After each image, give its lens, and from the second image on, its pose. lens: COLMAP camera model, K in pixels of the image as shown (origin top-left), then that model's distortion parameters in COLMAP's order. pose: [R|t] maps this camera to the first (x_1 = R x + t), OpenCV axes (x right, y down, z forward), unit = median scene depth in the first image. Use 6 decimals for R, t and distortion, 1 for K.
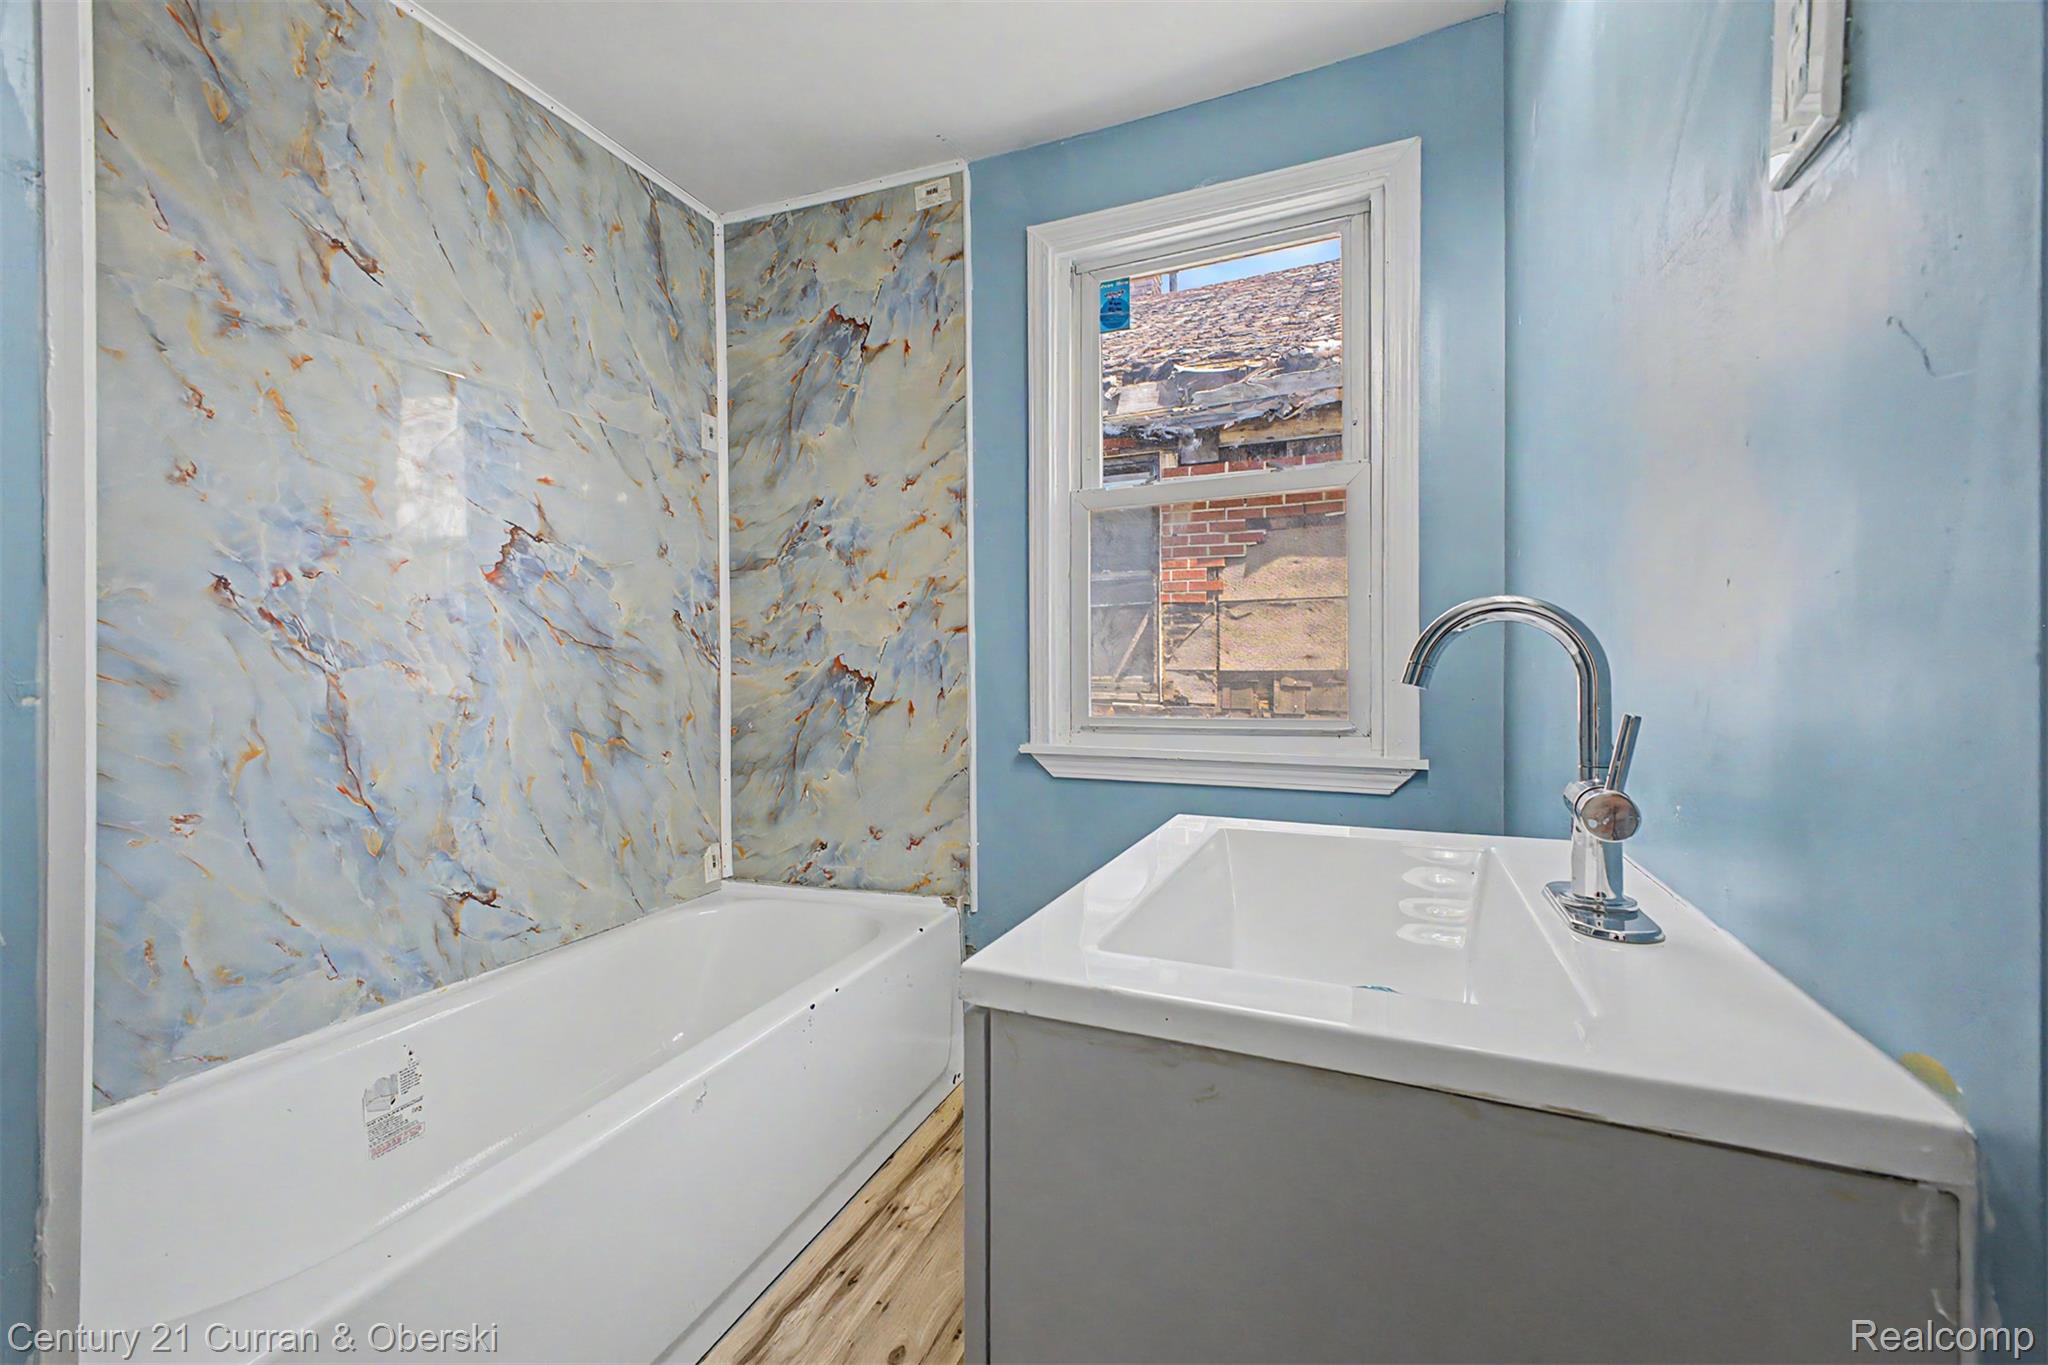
lens RADIAL K [[817.0, 0, 1023.1], [0, 817.0, 667.9], [0, 0, 1]] dist [0.016733, -0.004199]
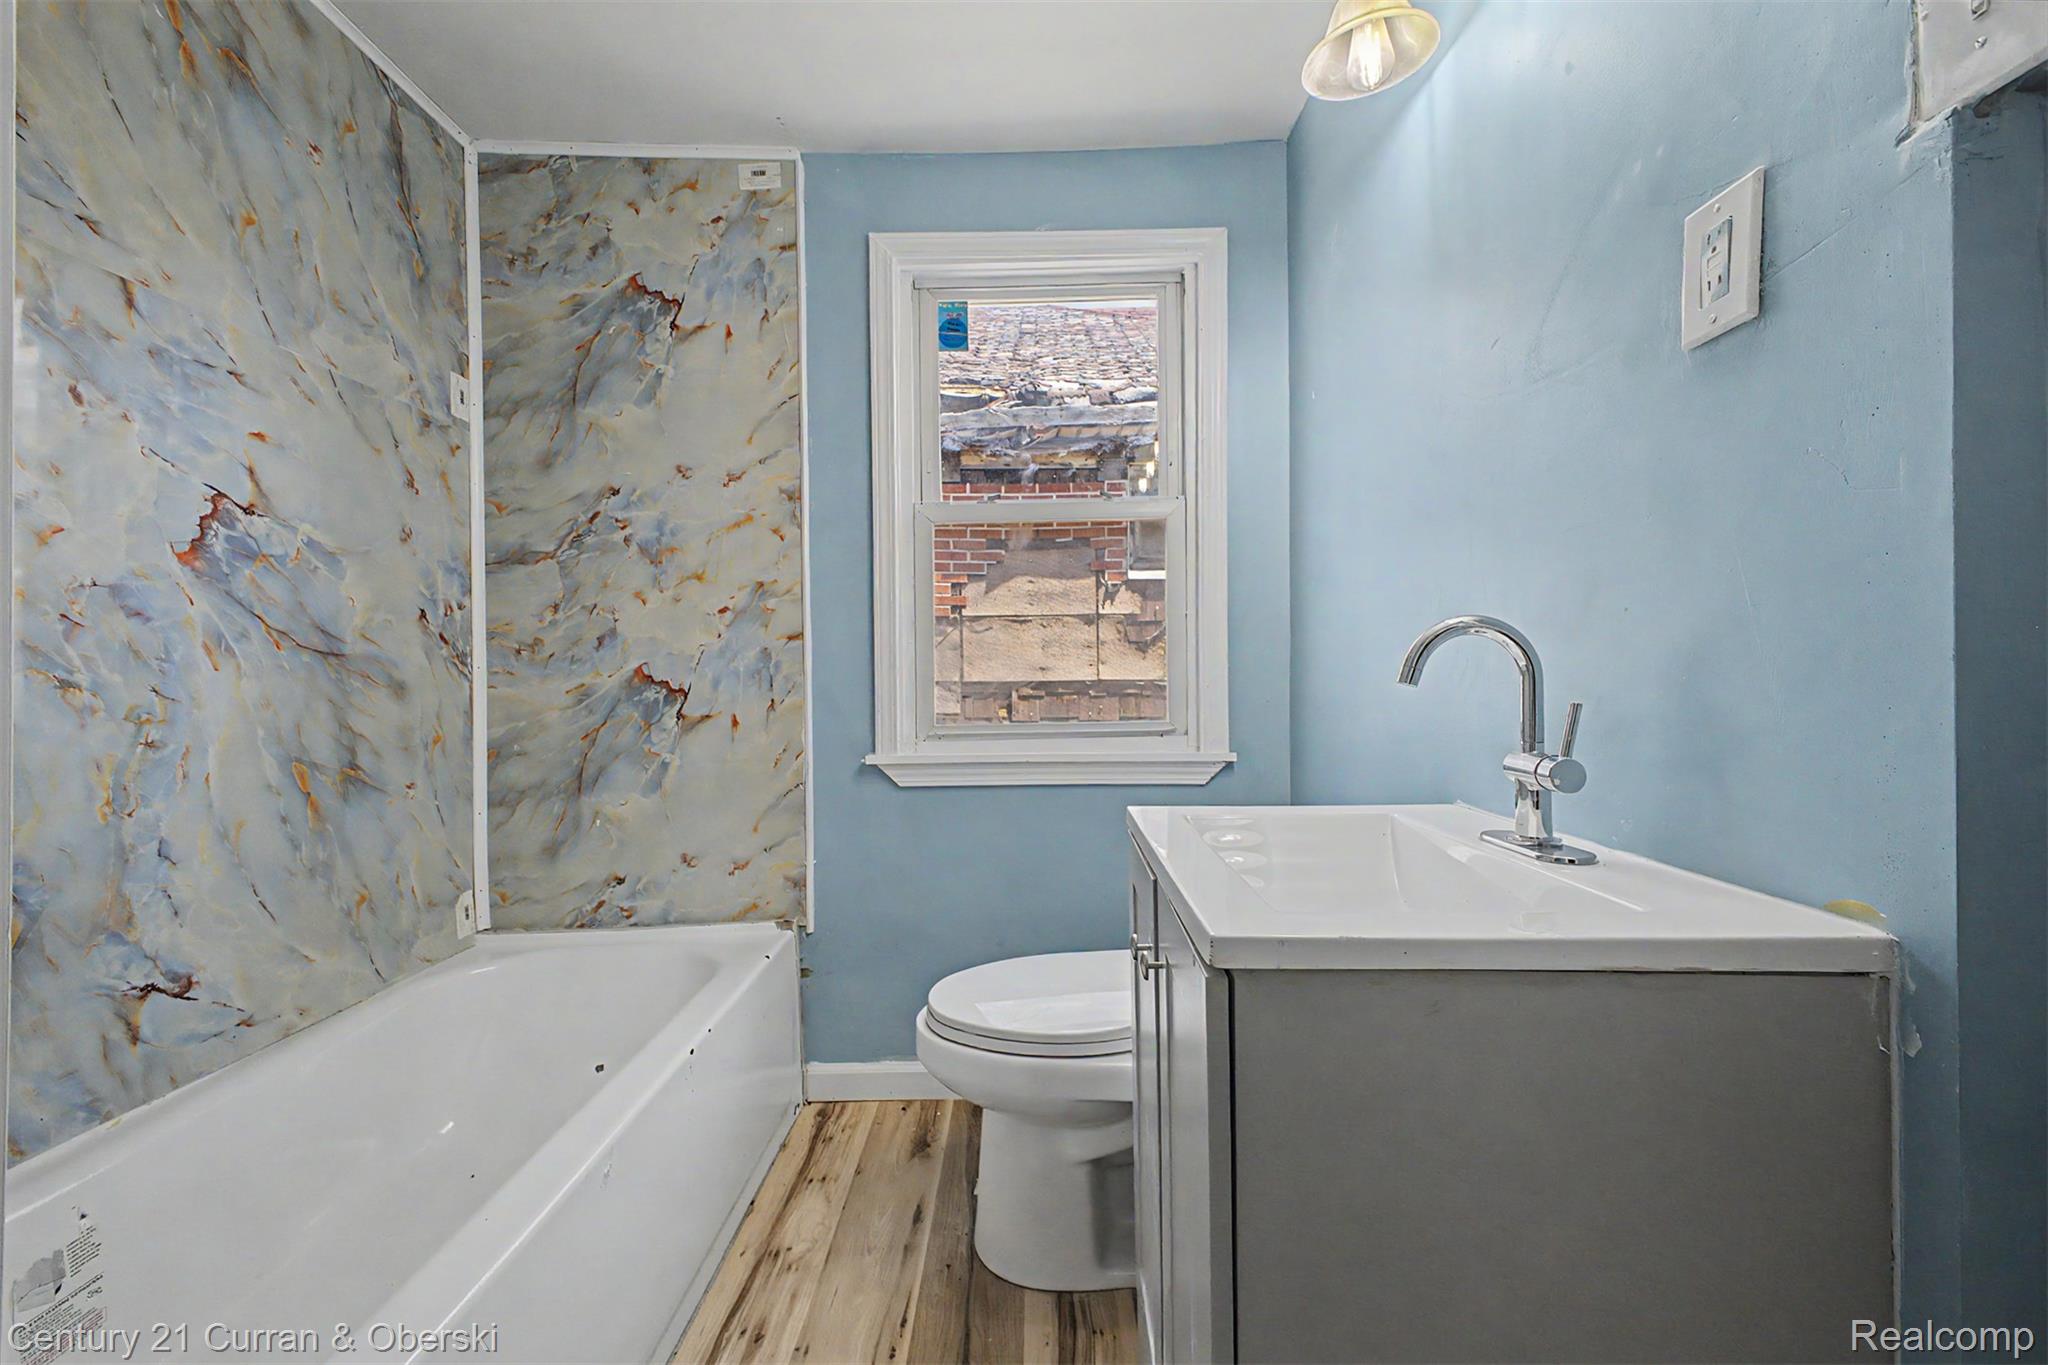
lens RADIAL K [[809.4, 0, 1036.8], [0, 809.4, 676.8], [0, 0, 1]] dist [0.003738, -0.000205]
pose [[0.925218, -0.003600, 0.379419, -0.171707], [0.005578, 0.999976, -0.004114, 0.003951], [-0.379395, 0.005923, 0.925216, 0.020165]]
